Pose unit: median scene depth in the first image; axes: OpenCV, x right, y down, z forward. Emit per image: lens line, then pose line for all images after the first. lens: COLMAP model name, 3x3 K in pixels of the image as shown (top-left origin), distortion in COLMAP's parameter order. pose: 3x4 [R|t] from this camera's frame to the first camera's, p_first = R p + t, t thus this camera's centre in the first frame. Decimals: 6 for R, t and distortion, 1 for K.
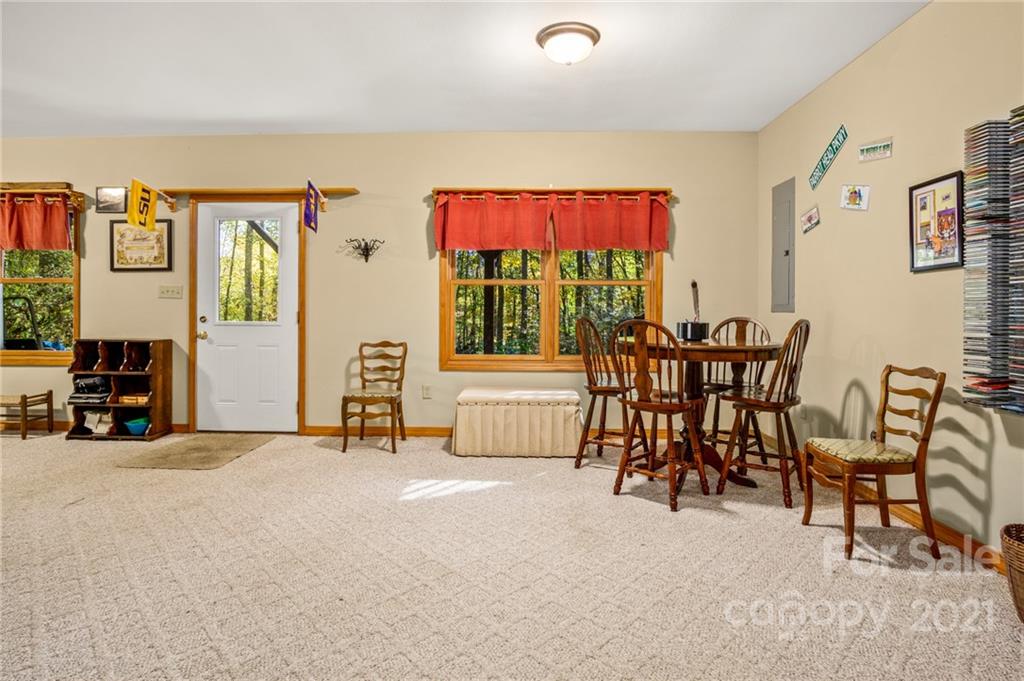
lens RADIAL K [[561.9, 0, 513.9], [0, 561.9, 319.5], [0, 0, 1]] dist [-0.023650, 0.002128]
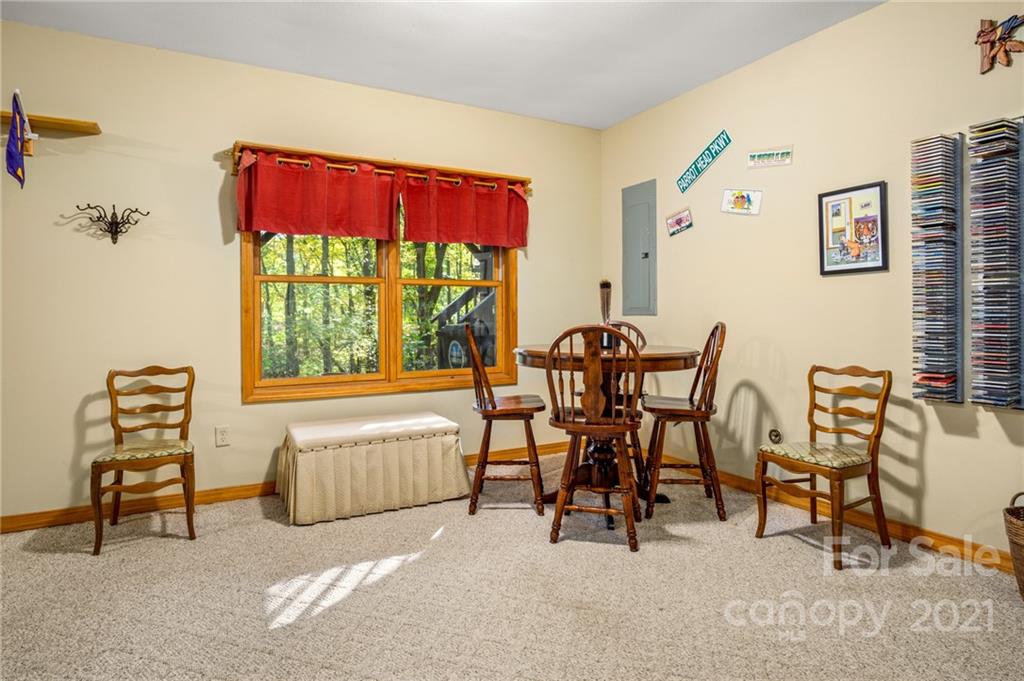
lens RADIAL K [[561.9, 0, 513.9], [0, 561.9, 319.5], [0, 0, 1]] dist [-0.023650, 0.002128]
pose [[0.864526, -0.014011, 0.502392, -0.249379], [0.018476, 0.999822, -0.003909, -0.006766], [-0.502248, 0.012662, 0.864631, 0.302966]]
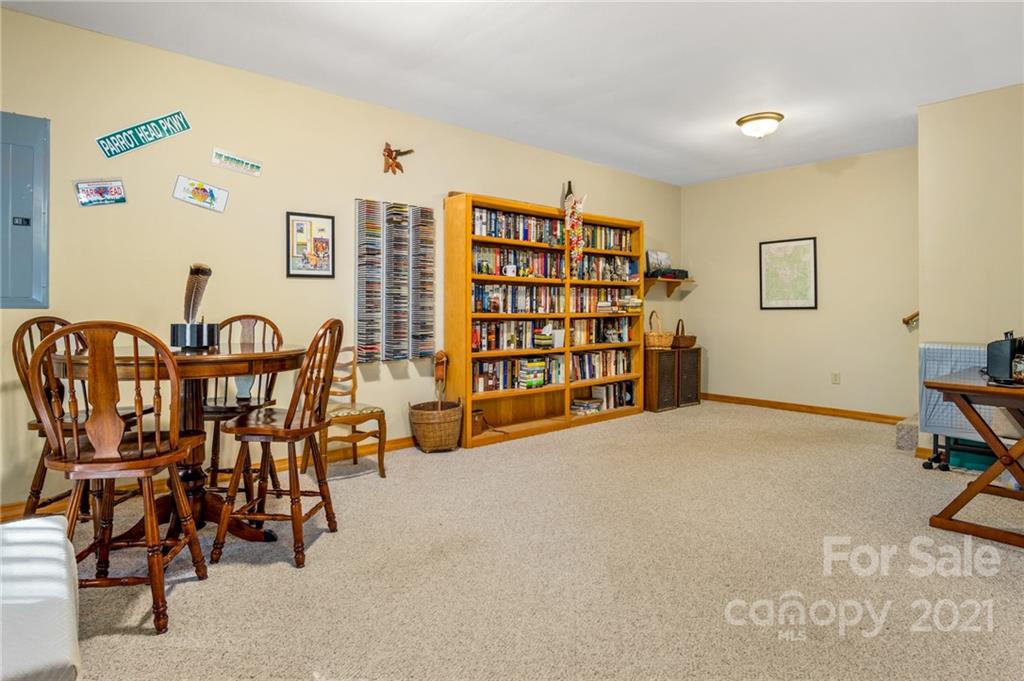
lens RADIAL K [[558.7, 0, 510.6], [0, 558.7, 312.2], [0, 0, 1]] dist [-0.018245, 0.000520]
pose [[-0.678036, -0.001878, 0.735027, -0.474158], [0.014383, 0.999771, 0.015823, -0.012662], [-0.734888, 0.021300, -0.677853, 1.189766]]
